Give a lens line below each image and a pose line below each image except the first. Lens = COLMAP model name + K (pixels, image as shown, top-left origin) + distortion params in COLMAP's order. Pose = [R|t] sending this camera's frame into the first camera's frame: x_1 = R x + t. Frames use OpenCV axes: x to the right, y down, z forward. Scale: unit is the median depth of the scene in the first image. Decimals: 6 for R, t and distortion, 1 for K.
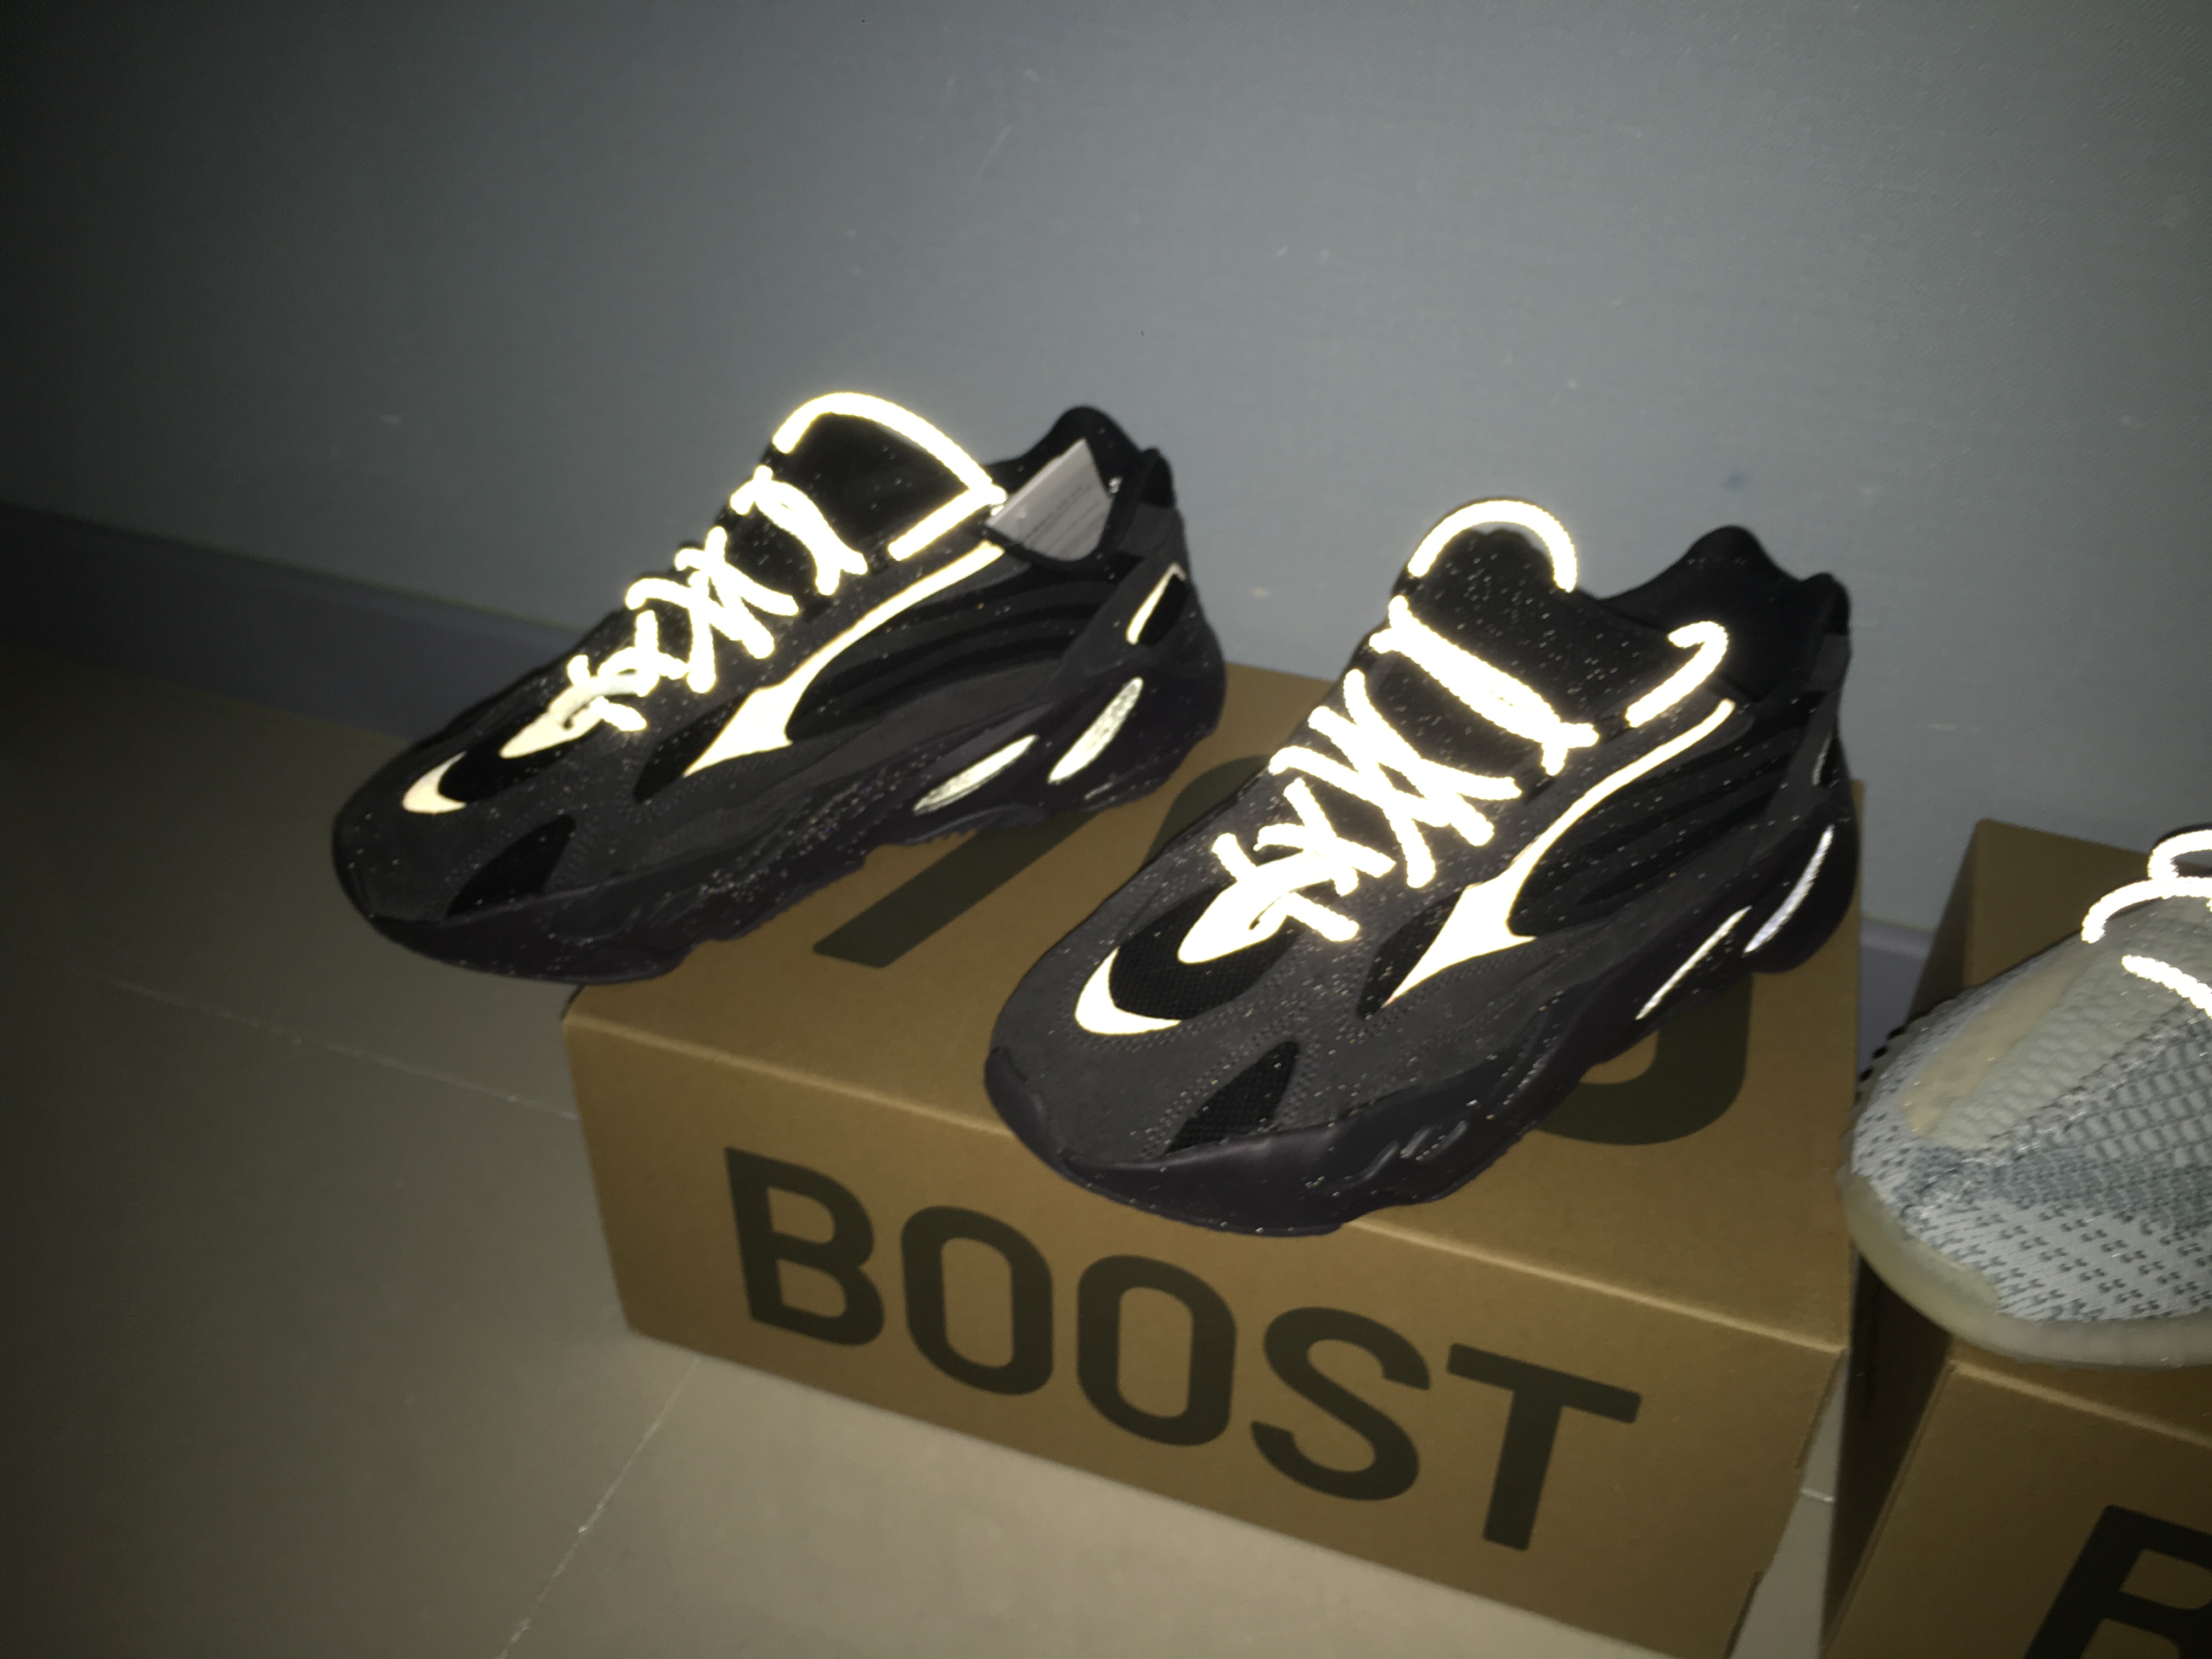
lens RADIAL K [[1902.0, 0, 1106.0], [0, 1902.0, 829.5], [0, 0, 1]] dist [0.080751, -0.080326]
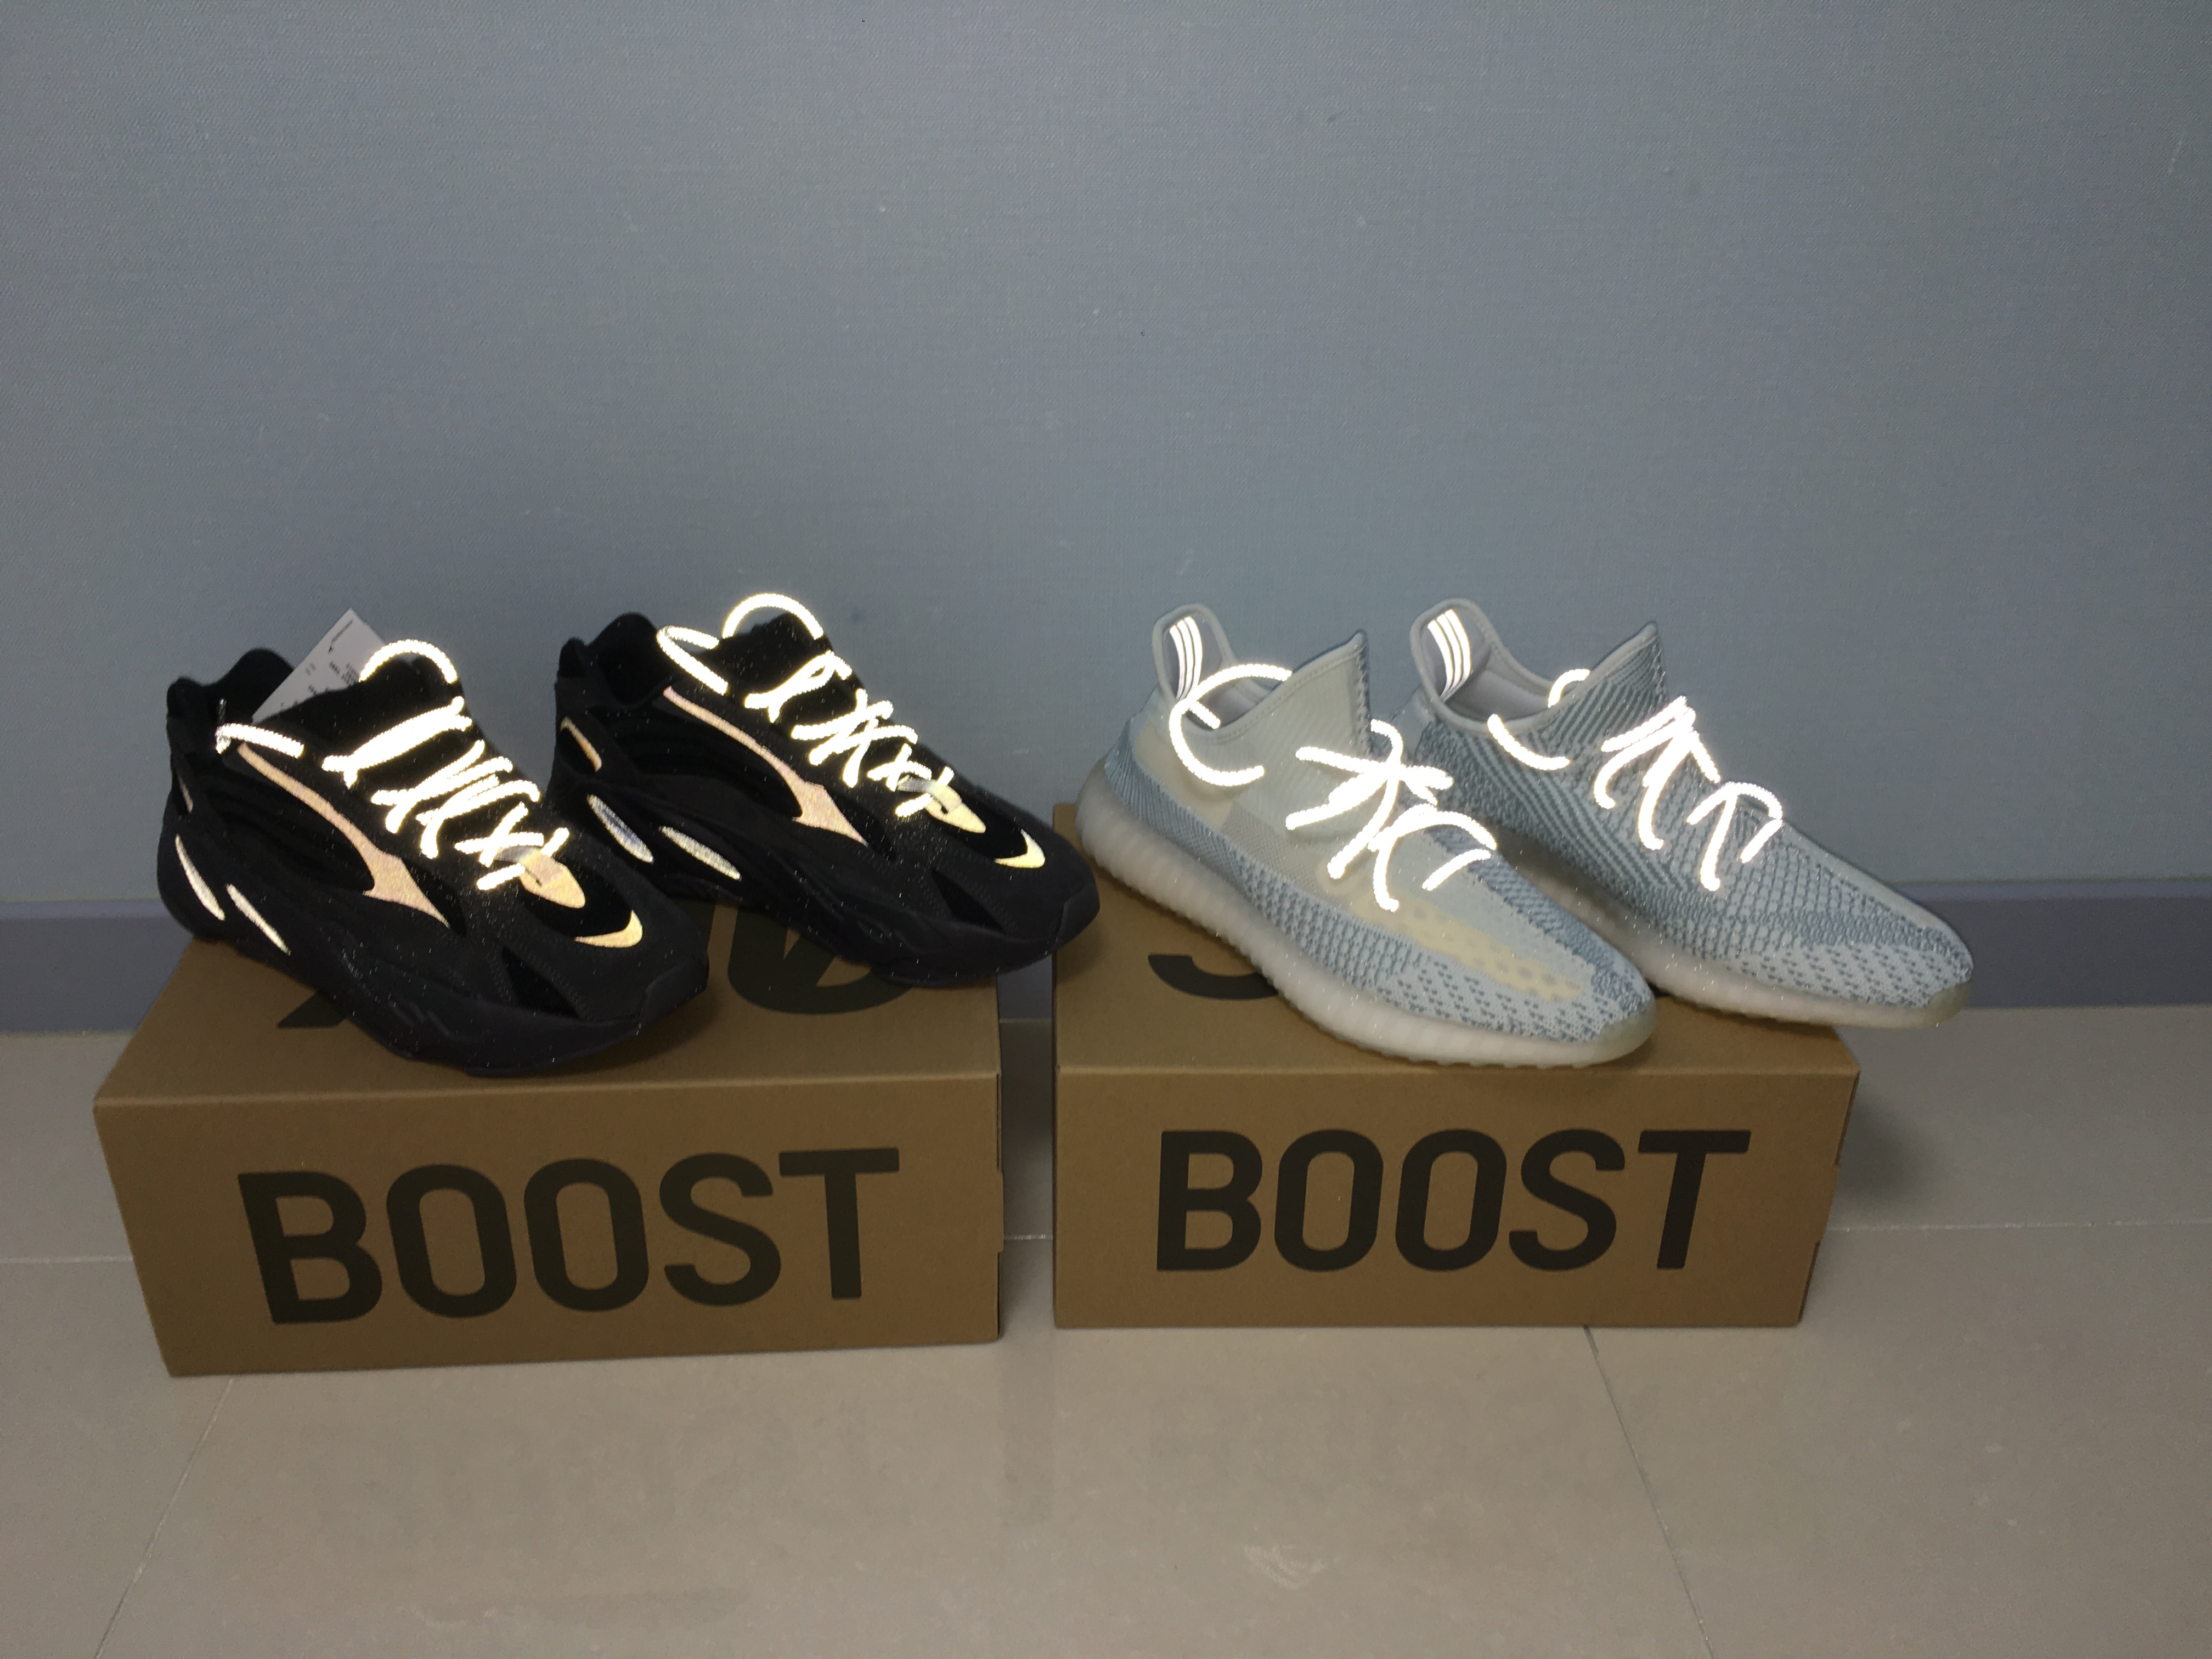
lens RADIAL K [[1902.0, 0, 1106.0], [0, 1902.0, 829.5], [0, 0, 1]] dist [0.080751, -0.080326]
pose [[0.923585, -0.185671, 0.335436, -0.045209], [0.235764, 0.964981, -0.115013, 0.254198], [-0.302335, 0.185308, 0.935016, -0.577175]]
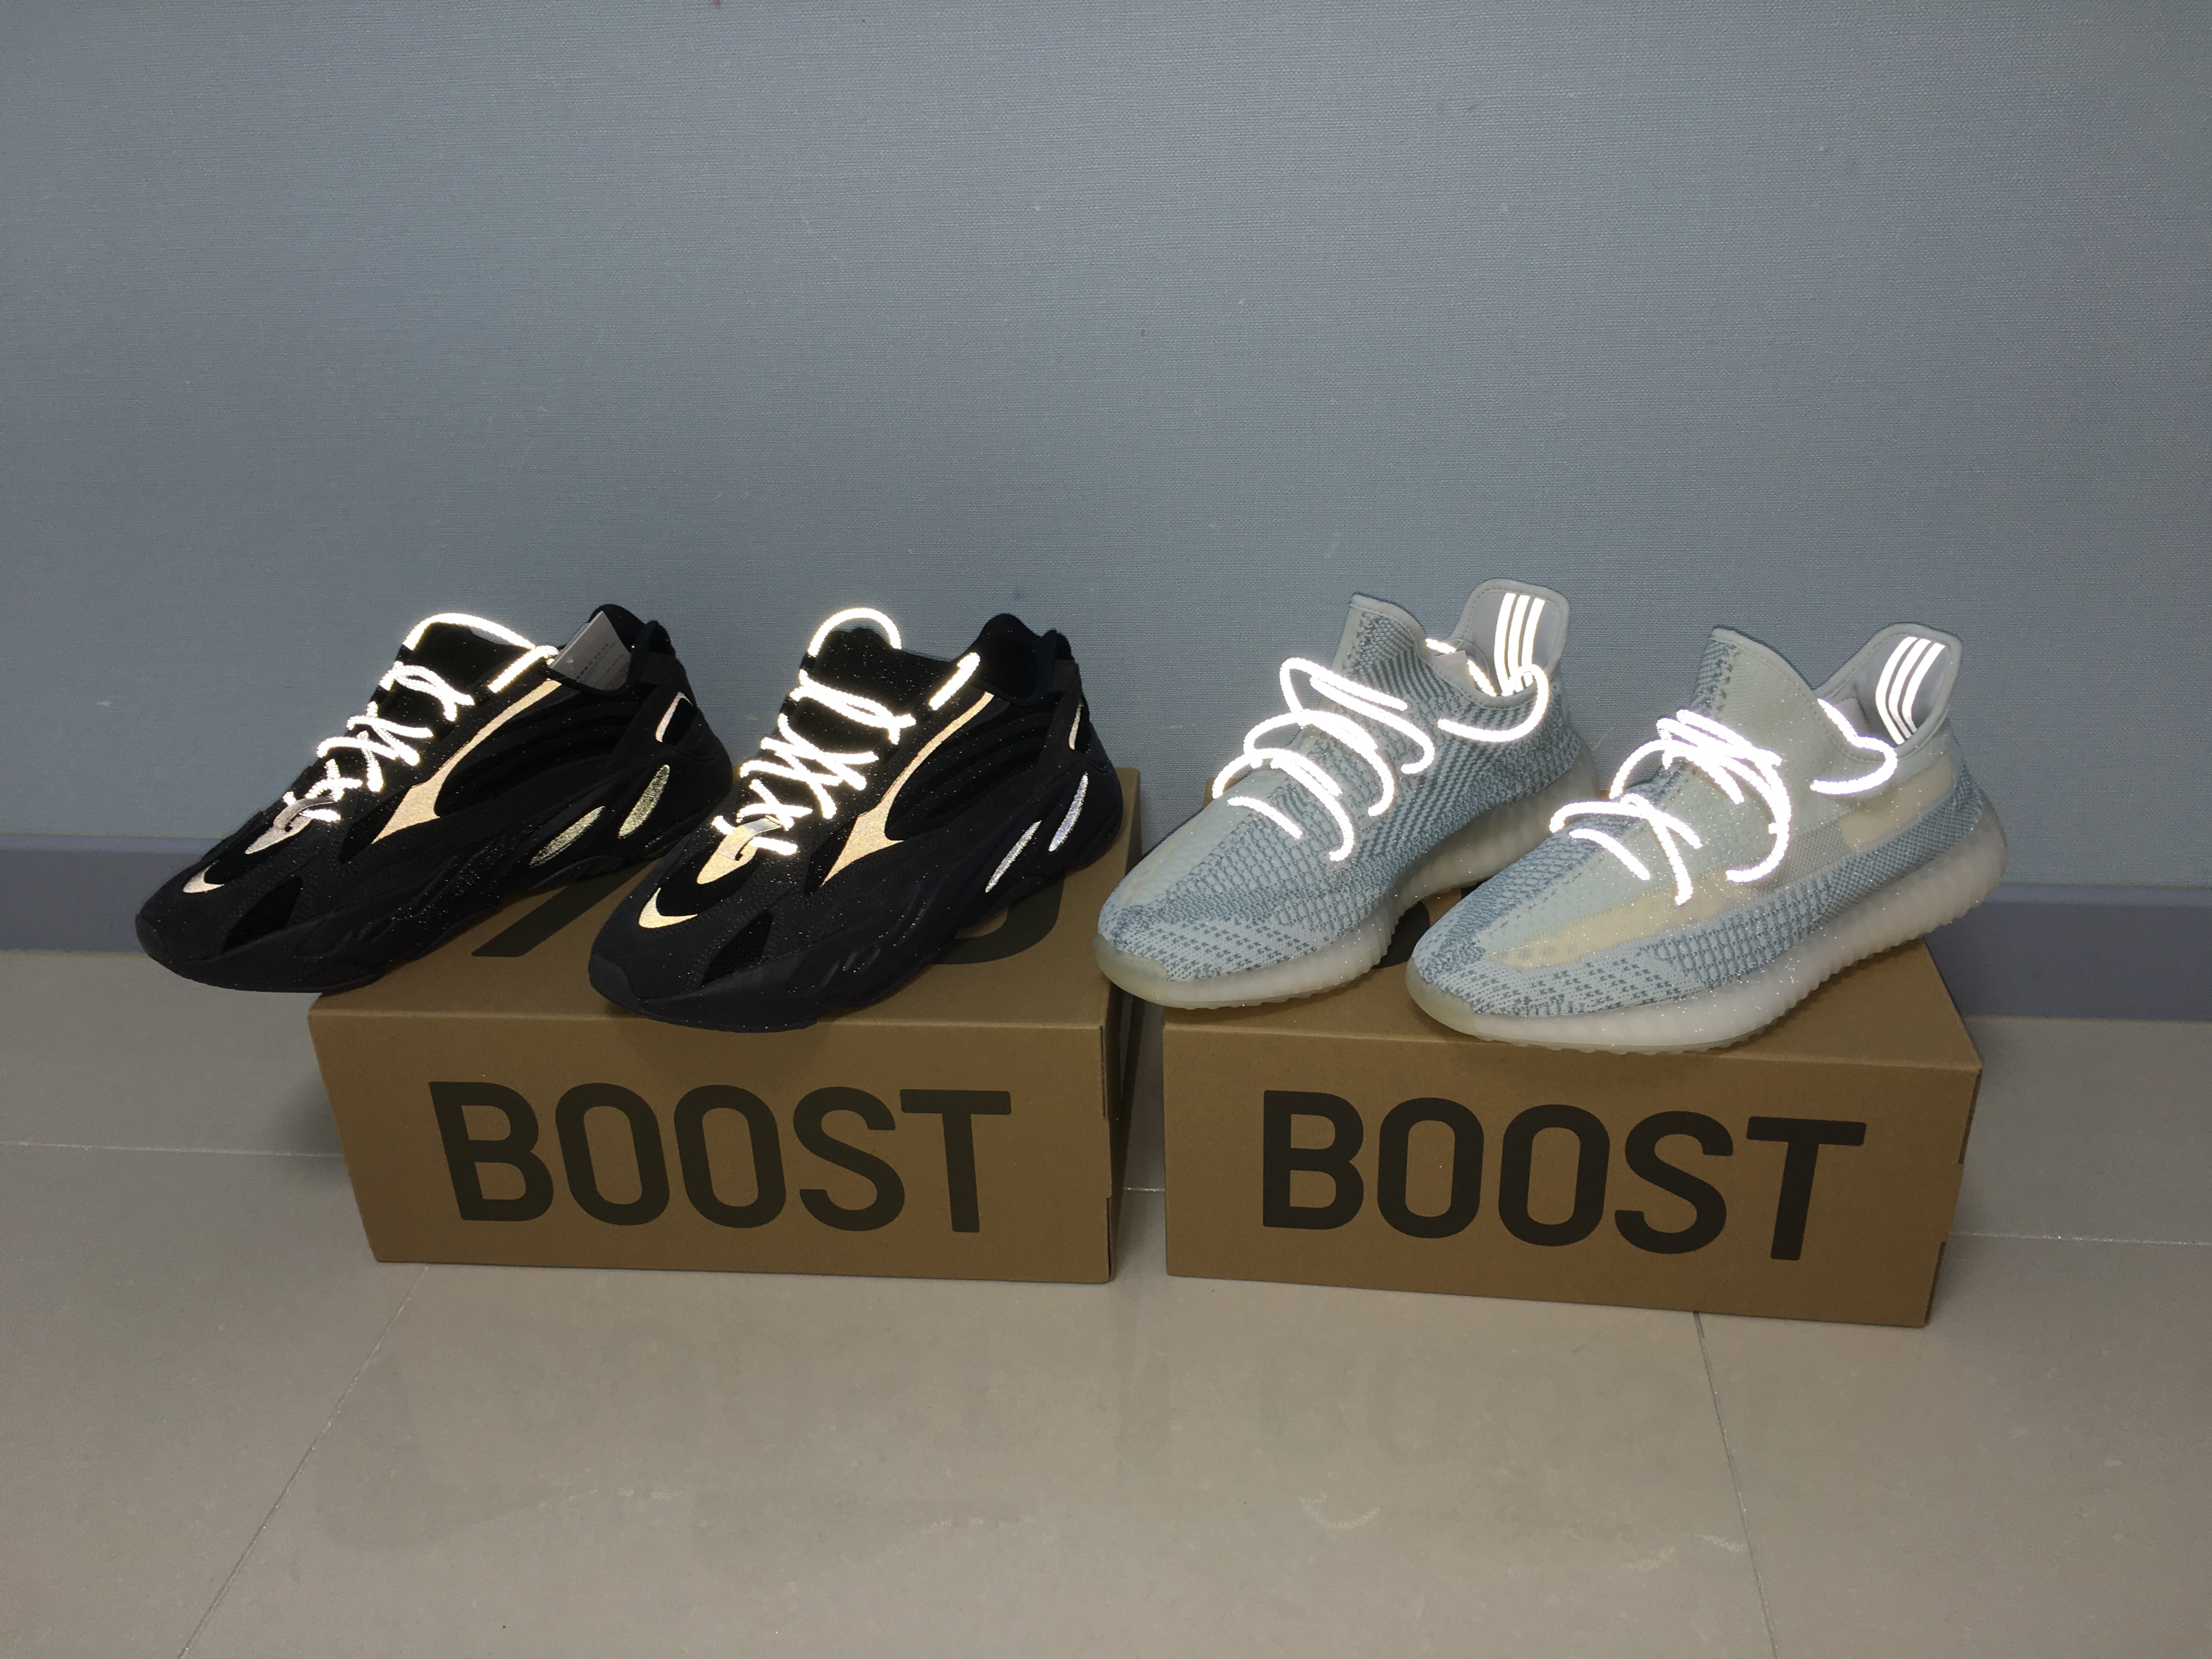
lens RADIAL K [[1902.0, 0, 1106.0], [0, 1902.0, 829.5], [0, 0, 1]] dist [0.080751, -0.080326]
pose [[0.970859, -0.155946, 0.181974, 0.087174], [0.184406, 0.971080, -0.151648, 0.330560], [-0.153063, 0.180786, 0.971539, -0.676949]]
